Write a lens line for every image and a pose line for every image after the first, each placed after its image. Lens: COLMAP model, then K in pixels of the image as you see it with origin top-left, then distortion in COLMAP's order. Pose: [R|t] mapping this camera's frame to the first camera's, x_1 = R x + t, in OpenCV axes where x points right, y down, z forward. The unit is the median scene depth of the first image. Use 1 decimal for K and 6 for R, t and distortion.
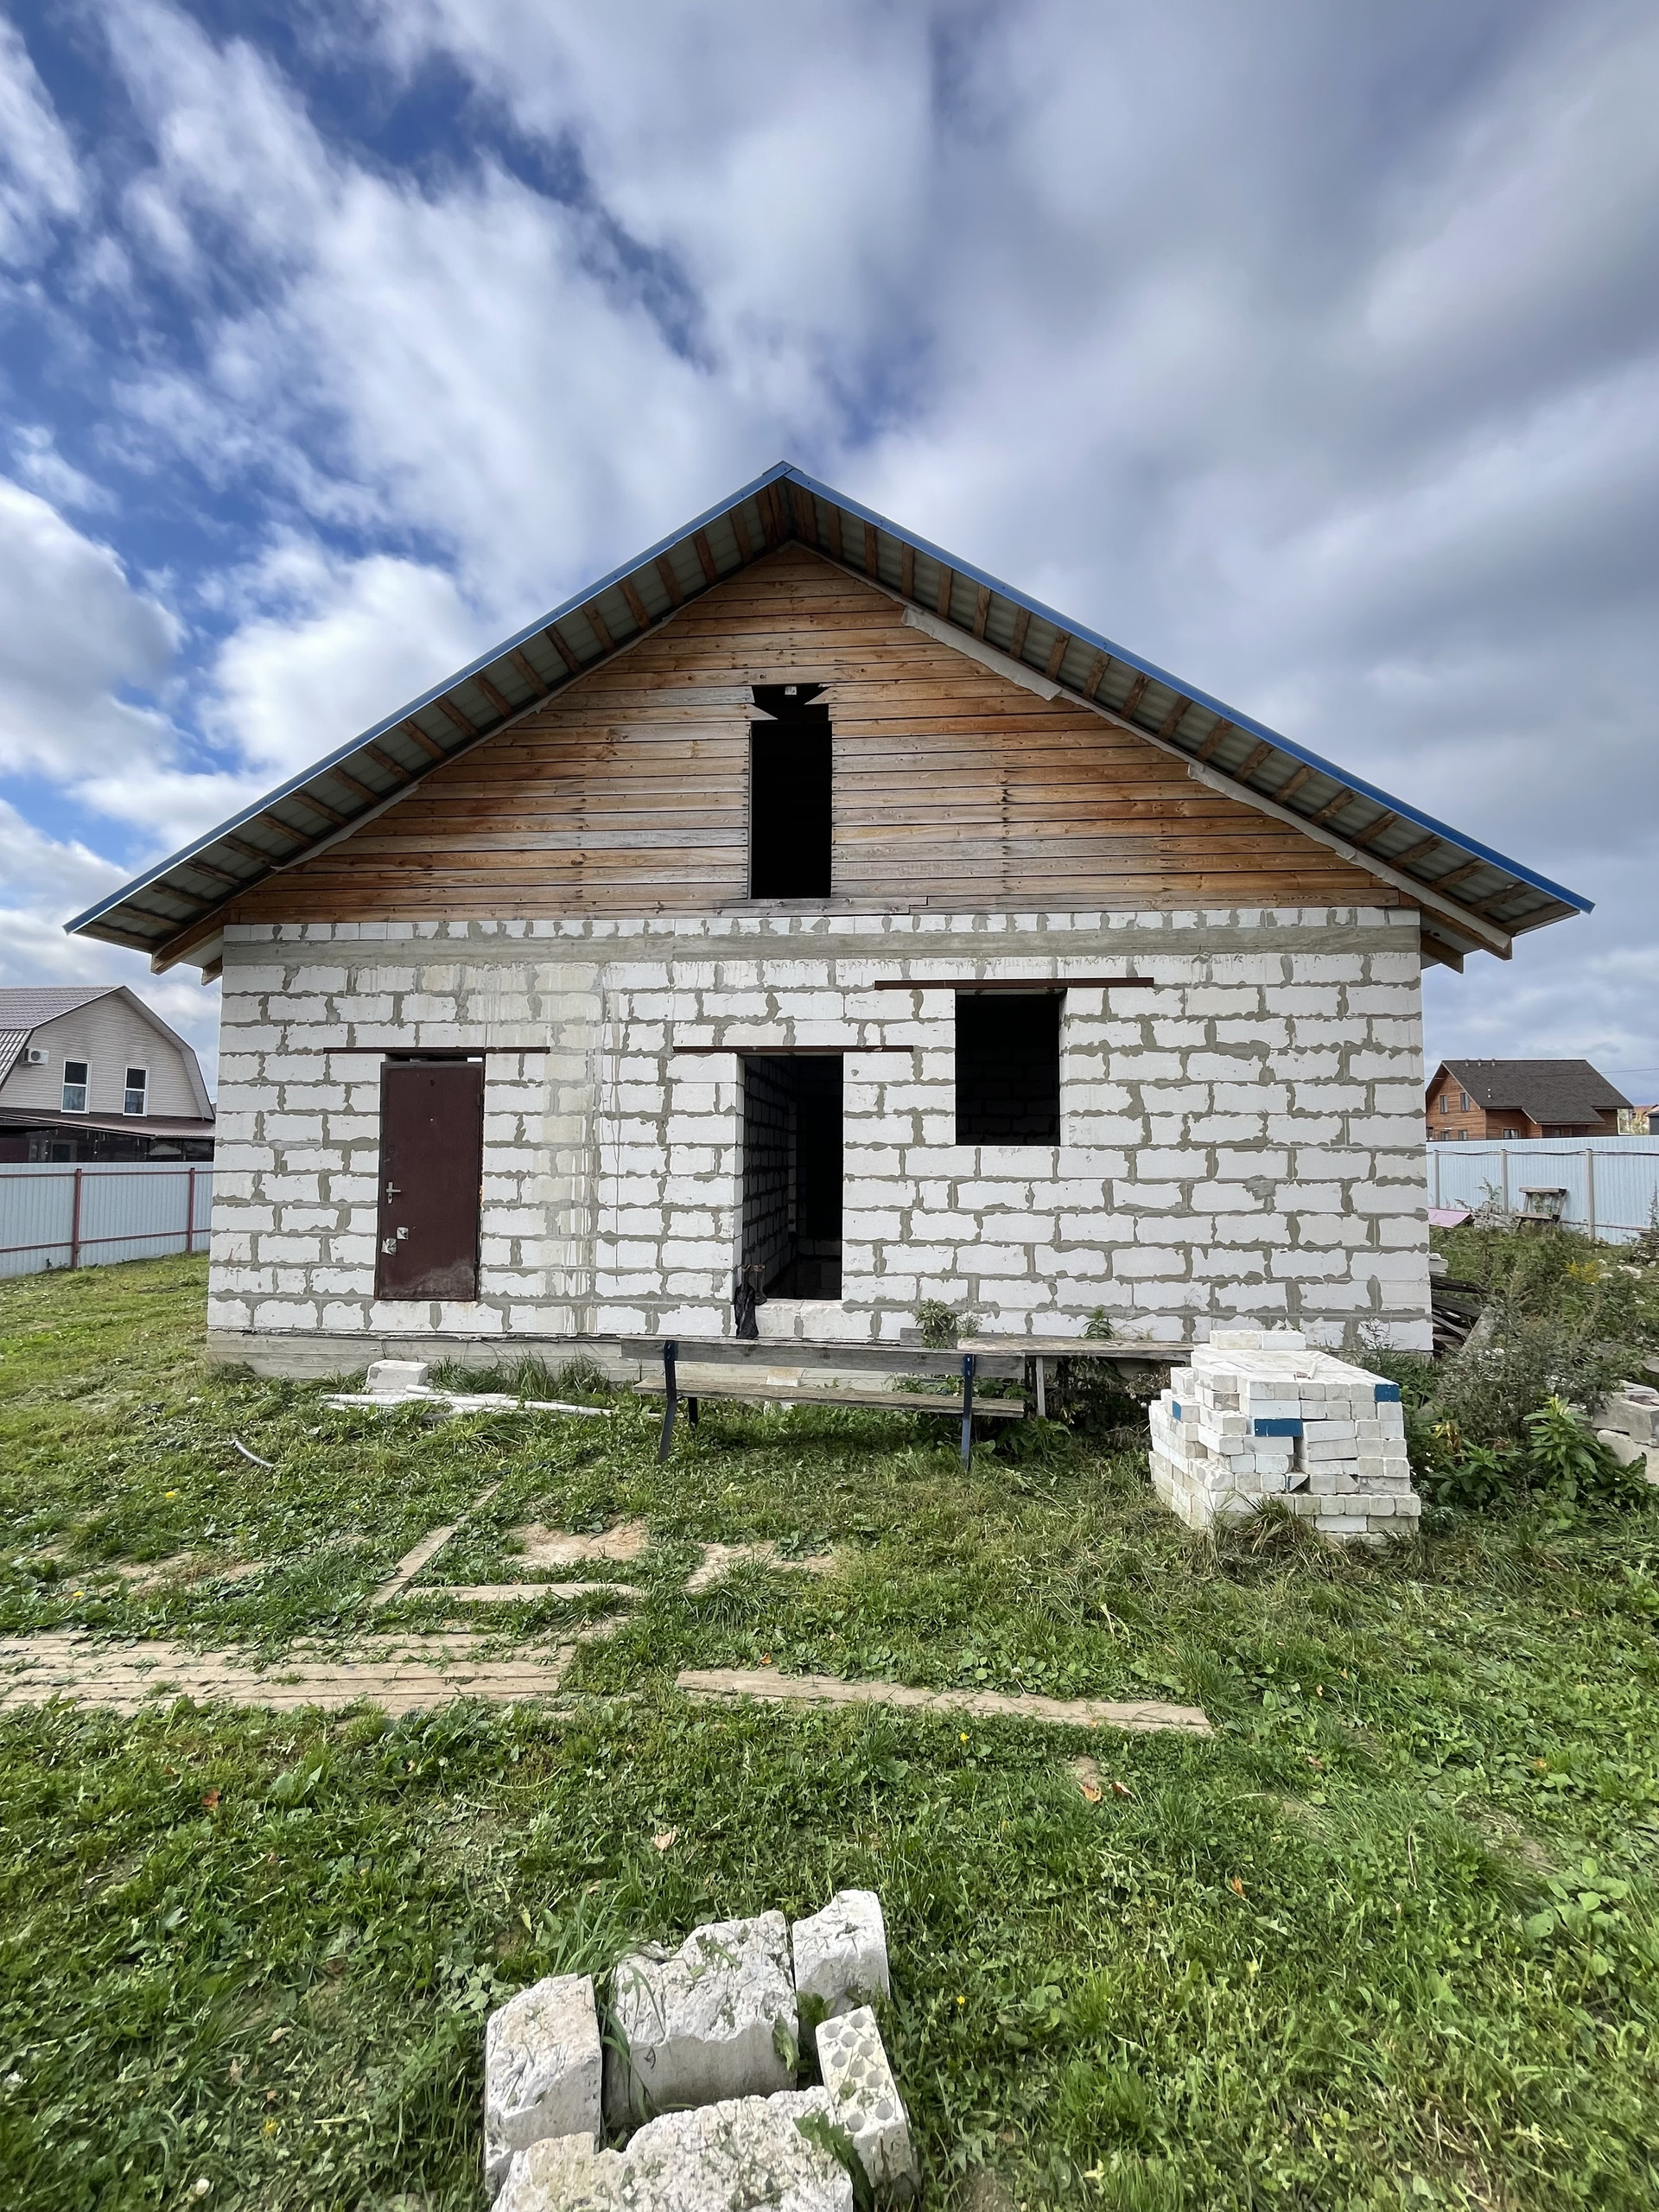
lens RADIAL K [[827.9, 0, 829.5], [0, 827.9, 1080.9], [0, 0, 1]] dist [-0.010082, -0.000255]
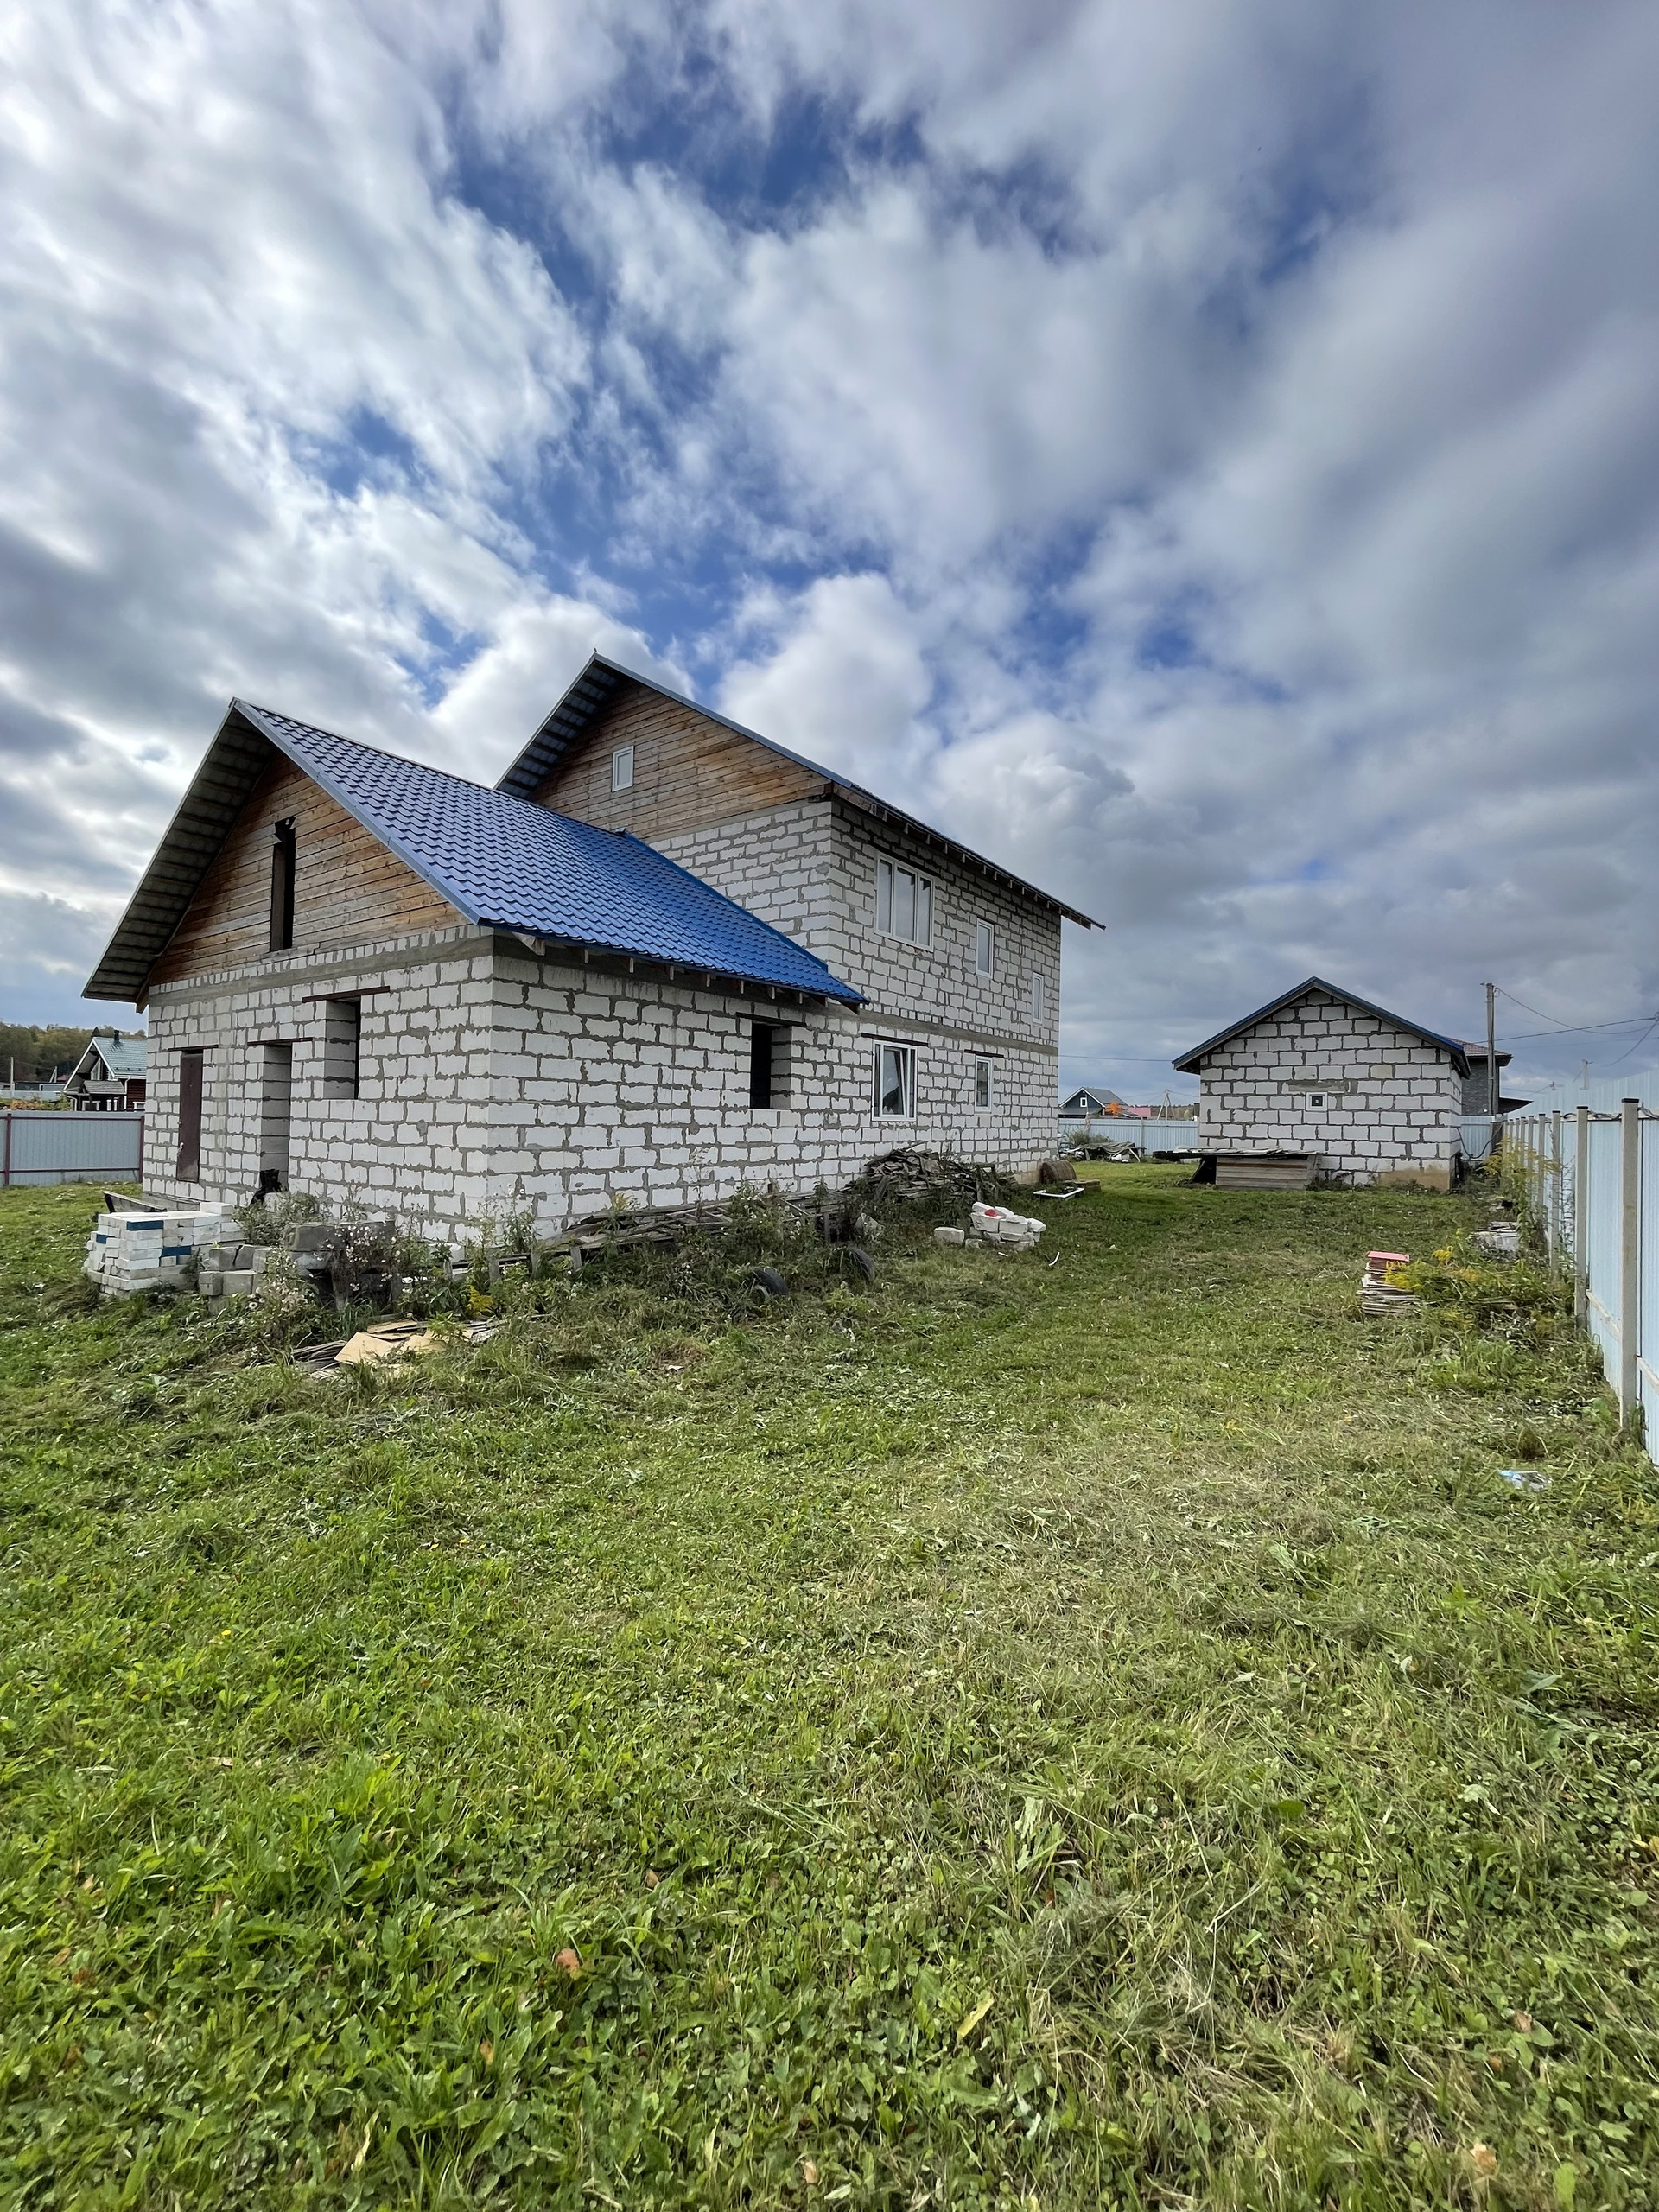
lens RADIAL K [[890.6, 0, 830.9], [0, 890.6, 1099.3], [0, 0, 1]] dist [-0.003266, -0.000698]
pose [[0.852219, 0.002805, -0.523178, 1.906611], [0.014543, 0.999472, 0.029048, 0.043418], [0.522983, -0.032364, 0.851728, 0.049916]]
